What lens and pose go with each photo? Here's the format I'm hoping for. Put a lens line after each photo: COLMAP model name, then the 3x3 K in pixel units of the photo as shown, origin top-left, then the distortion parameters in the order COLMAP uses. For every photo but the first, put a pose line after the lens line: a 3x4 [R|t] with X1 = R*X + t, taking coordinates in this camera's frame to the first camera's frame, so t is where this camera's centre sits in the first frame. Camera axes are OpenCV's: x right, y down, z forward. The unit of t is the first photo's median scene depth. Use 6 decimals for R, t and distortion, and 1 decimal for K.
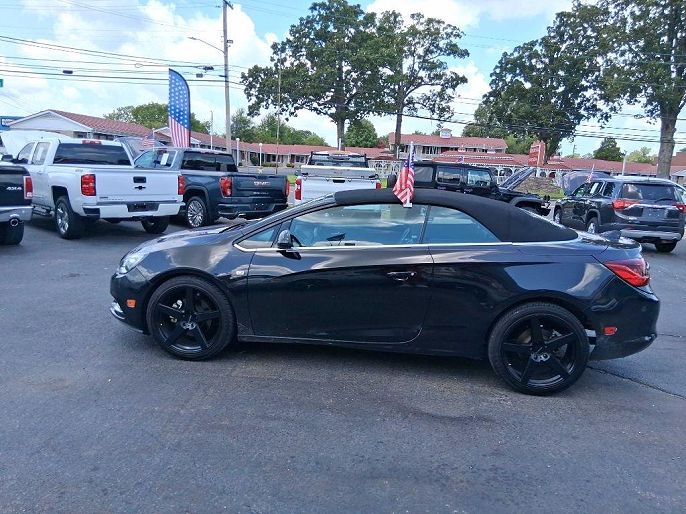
lens RADIAL K [[521.8, 0, 346.4], [0, 521.8, 258.7], [0, 0, 1]] dist [0.049484, -0.090628]
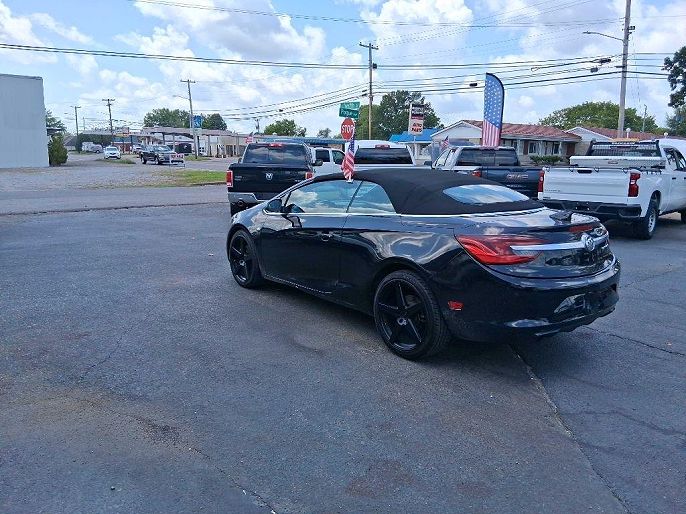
lens RADIAL K [[521.8, 0, 346.4], [0, 521.8, 258.7], [0, 0, 1]] dist [0.049484, -0.090628]
pose [[0.709877, 0.093040, -0.698154, 0.099476], [-0.096132, 0.994759, 0.034821, 0.003475], [0.697735, 0.042396, 0.715101, 0.015525]]
